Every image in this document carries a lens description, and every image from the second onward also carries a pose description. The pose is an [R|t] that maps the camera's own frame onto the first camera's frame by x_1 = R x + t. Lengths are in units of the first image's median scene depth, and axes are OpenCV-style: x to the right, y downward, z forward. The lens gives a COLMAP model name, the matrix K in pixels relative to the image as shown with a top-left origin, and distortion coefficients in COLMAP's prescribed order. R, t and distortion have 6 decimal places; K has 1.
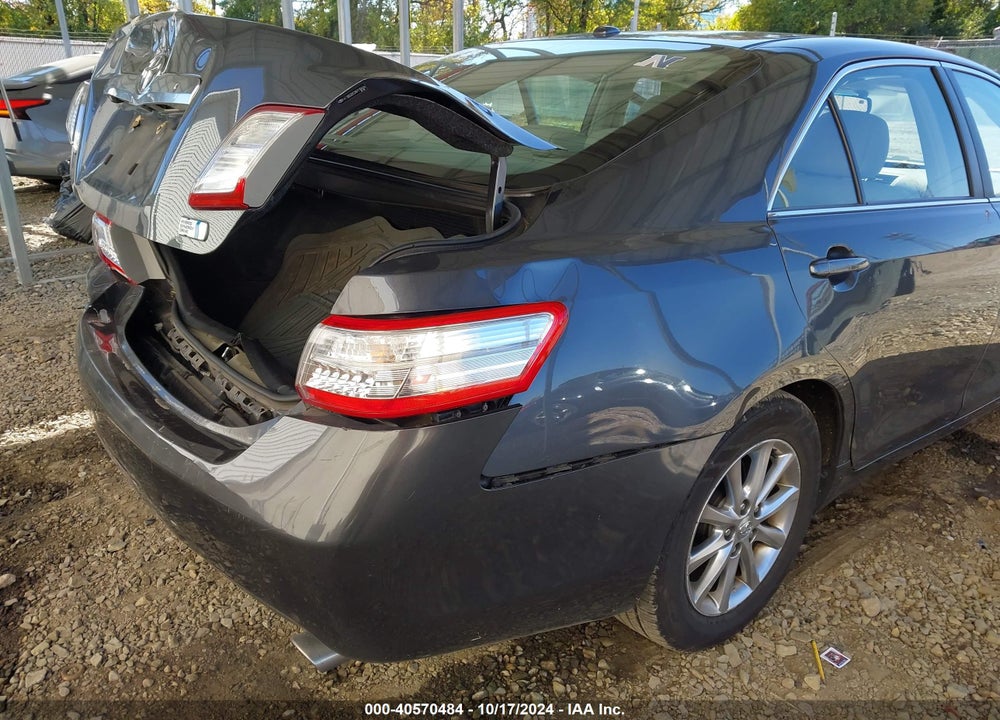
lens RADIAL K [[788.2, 0, 500.8], [0, 788.2, 377.0], [0, 0, 1]] dist [0.005298, 0.007824]
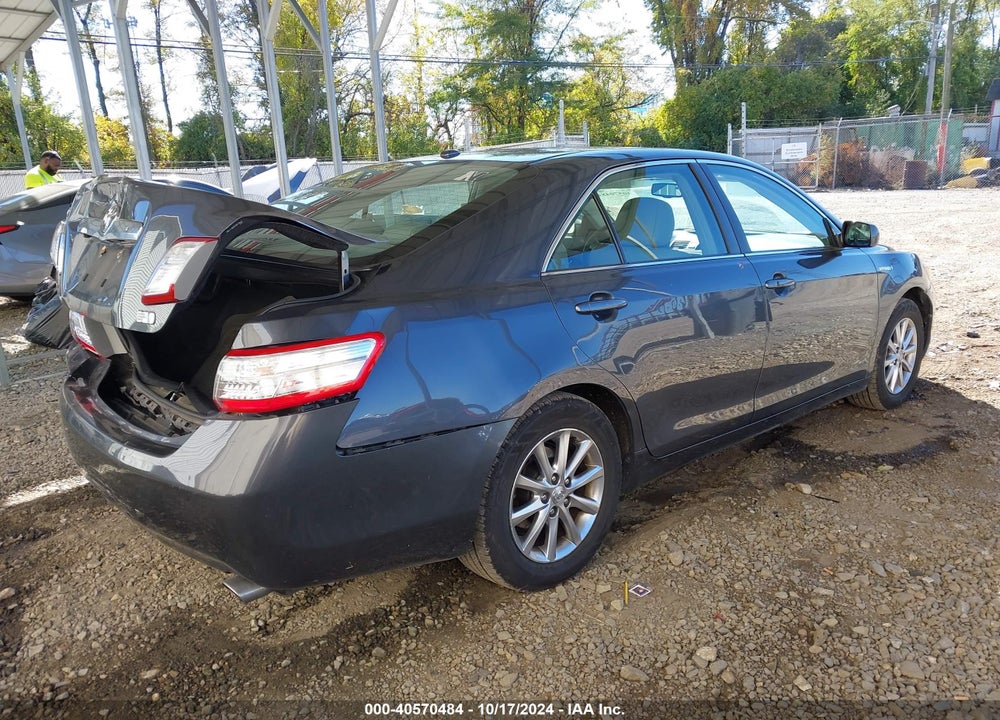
lens RADIAL K [[783.4, 0, 513.5], [0, 783.4, 378.6], [0, 0, 1]] dist [0.004794, -0.002237]
pose [[0.995781, -0.073837, 0.054480, 0.162443], [0.079224, 0.991371, -0.104441, 0.118661], [-0.046298, 0.108316, 0.993038, -0.371188]]
